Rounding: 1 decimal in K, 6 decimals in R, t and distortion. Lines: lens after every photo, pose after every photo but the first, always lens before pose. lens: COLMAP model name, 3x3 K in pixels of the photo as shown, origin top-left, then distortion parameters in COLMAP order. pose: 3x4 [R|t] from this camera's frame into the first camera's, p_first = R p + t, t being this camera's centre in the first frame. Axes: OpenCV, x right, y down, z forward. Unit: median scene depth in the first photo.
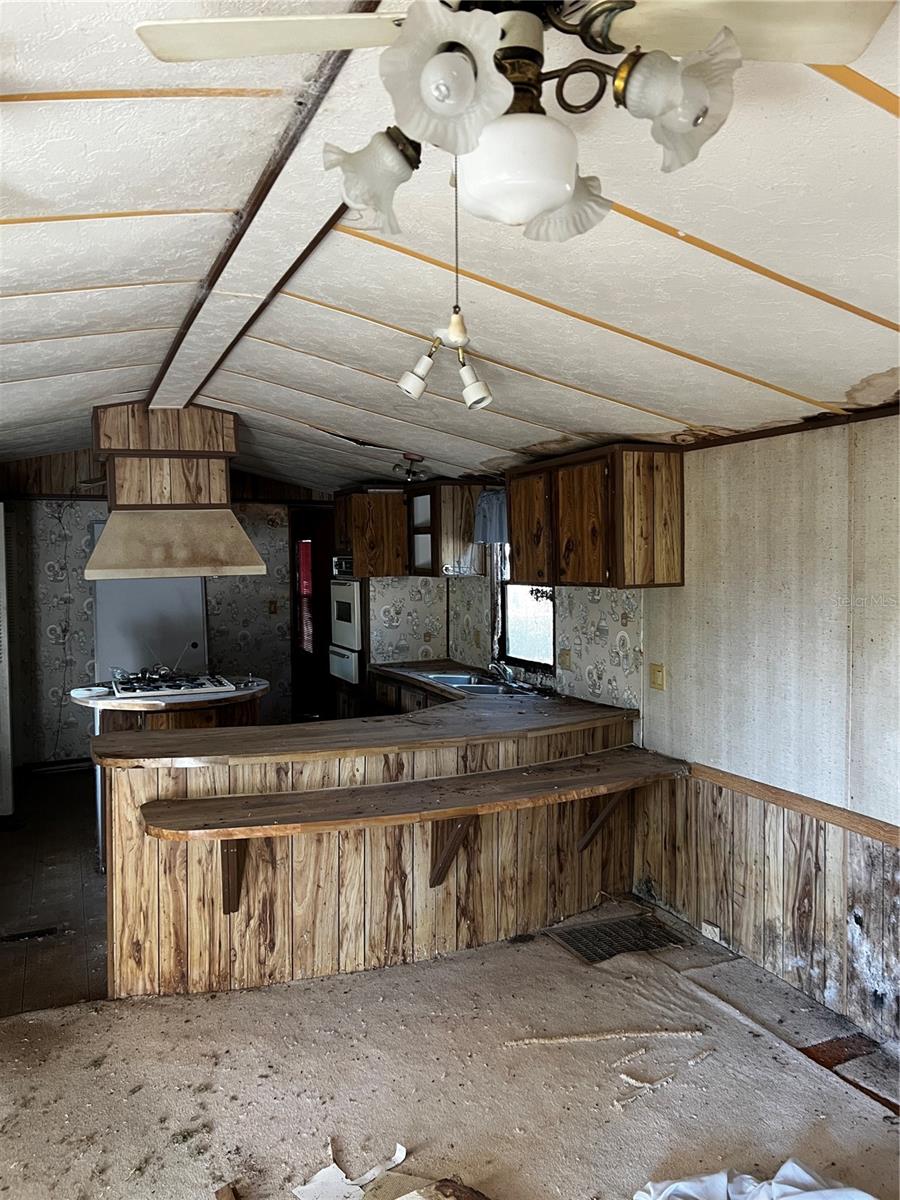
lens RADIAL K [[909.2, 0, 439.2], [0, 909.2, 601.1], [0, 0, 1]] dist [0.051790, -0.063007]
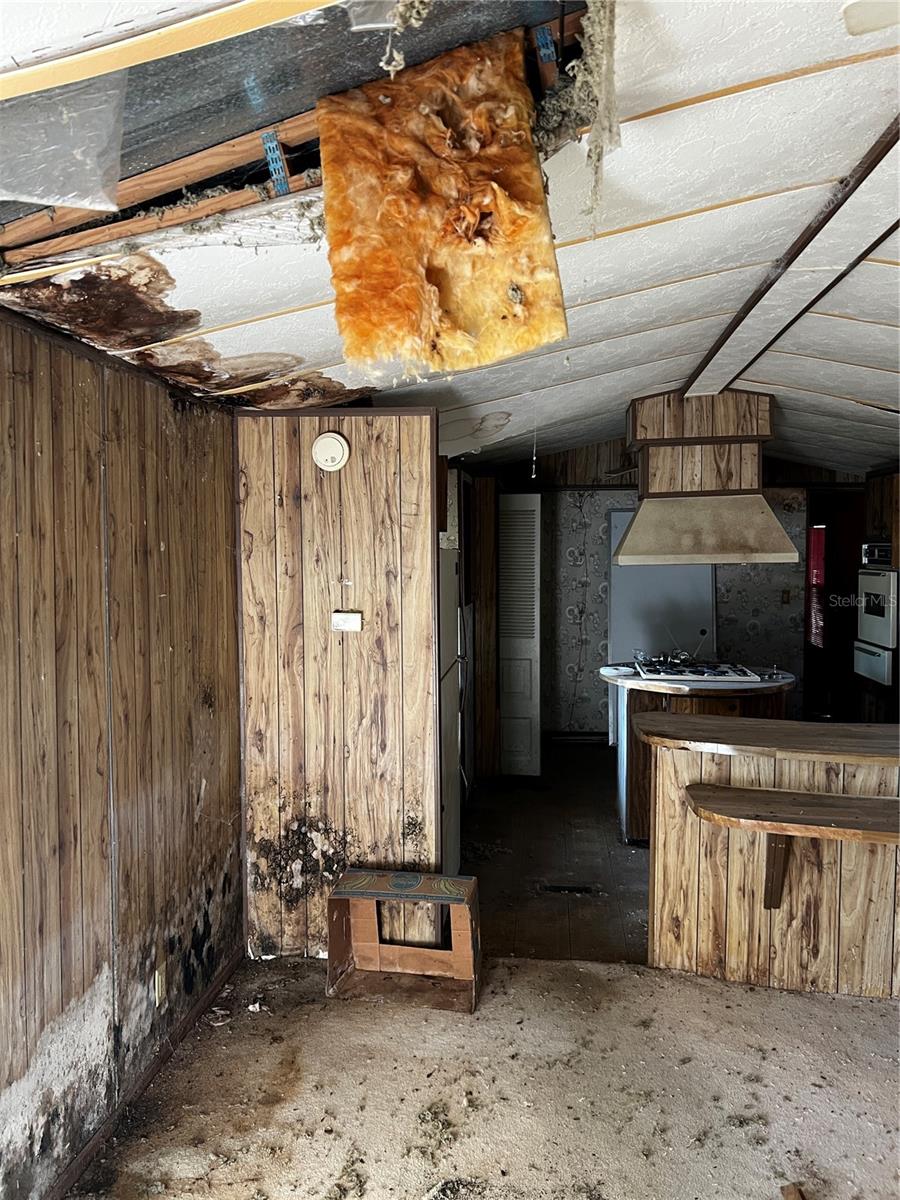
lens RADIAL K [[909.2, 0, 439.2], [0, 909.2, 601.1], [0, 0, 1]] dist [0.051790, -0.063007]
pose [[0.869351, 0.037059, -0.492804, -0.065212], [-0.029880, 0.999302, 0.022437, 0.001329], [0.493291, -0.004780, 0.869851, -0.023608]]
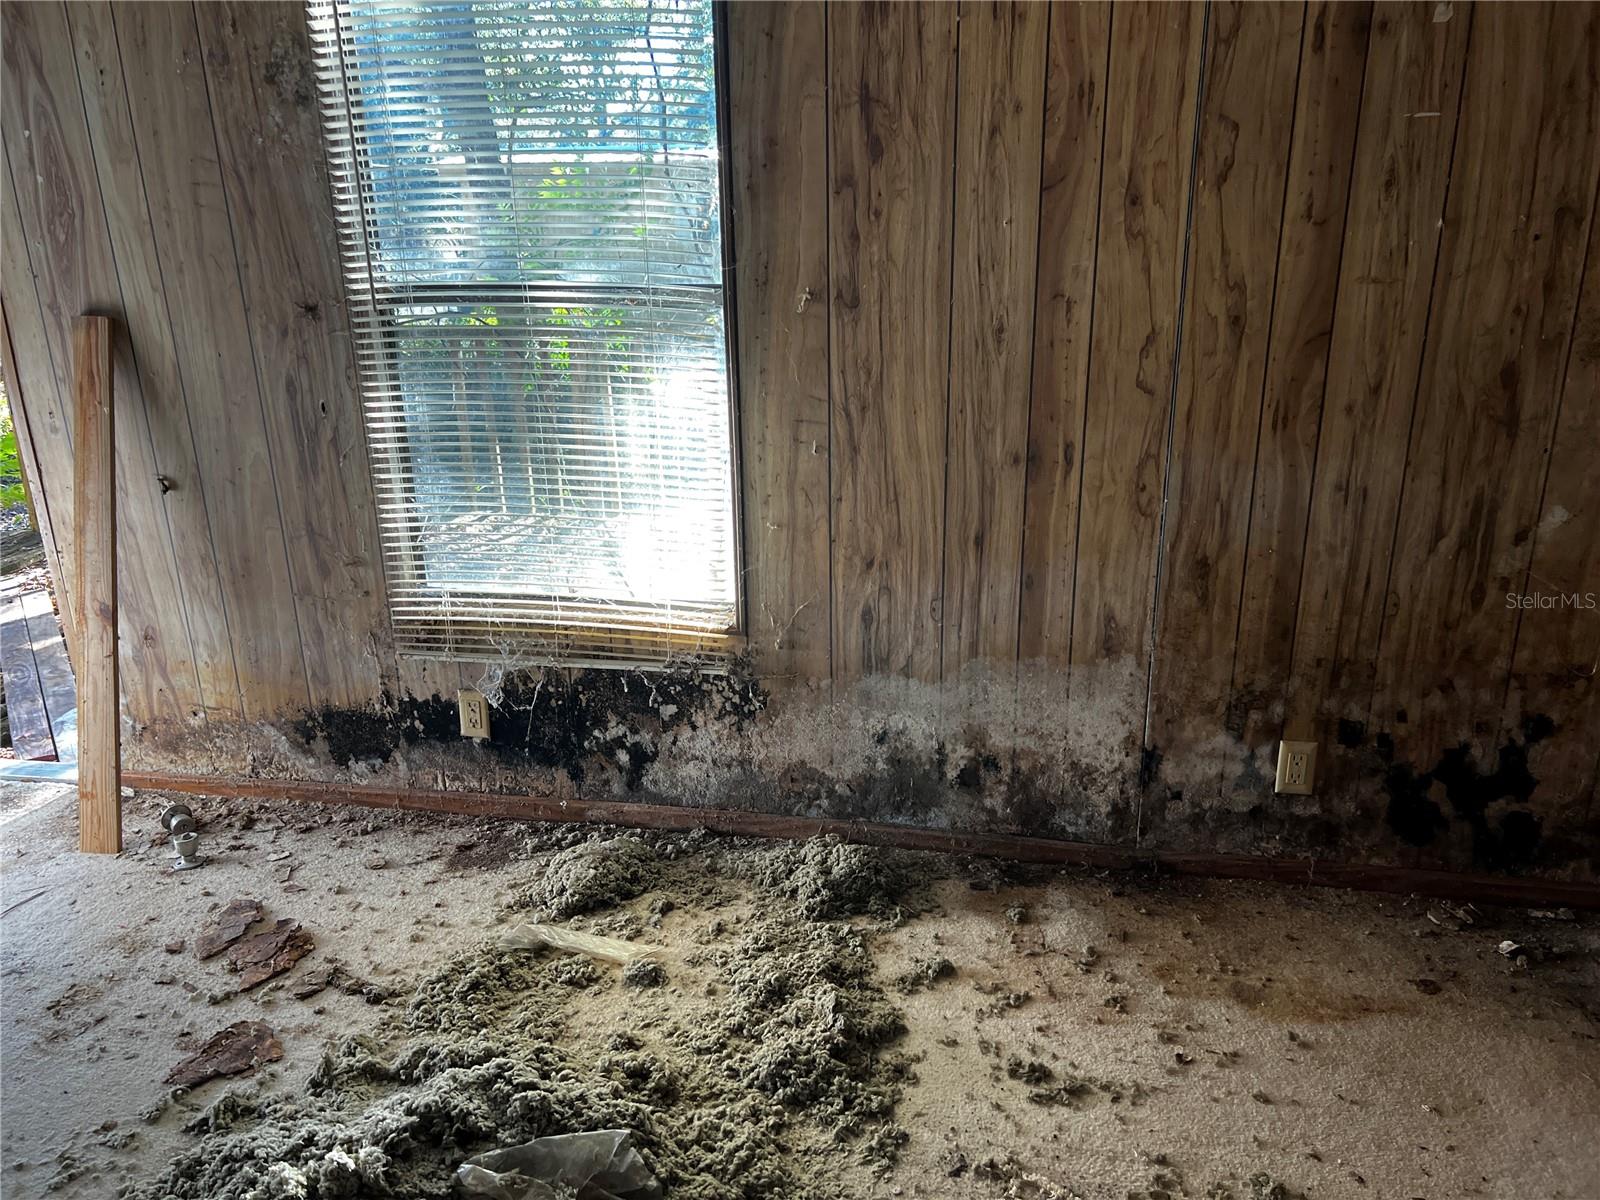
lens RADIAL K [[1212.2, 0, 793.9], [0, 1212.2, 605.0], [0, 0, 1]] dist [0.051790, -0.063007]
pose [[-0.560594, 0.290737, -0.775375, 0.001051], [-0.012828, 0.933179, 0.359182, 0.033654], [0.827991, 0.211302, -0.519405, 0.650596]]
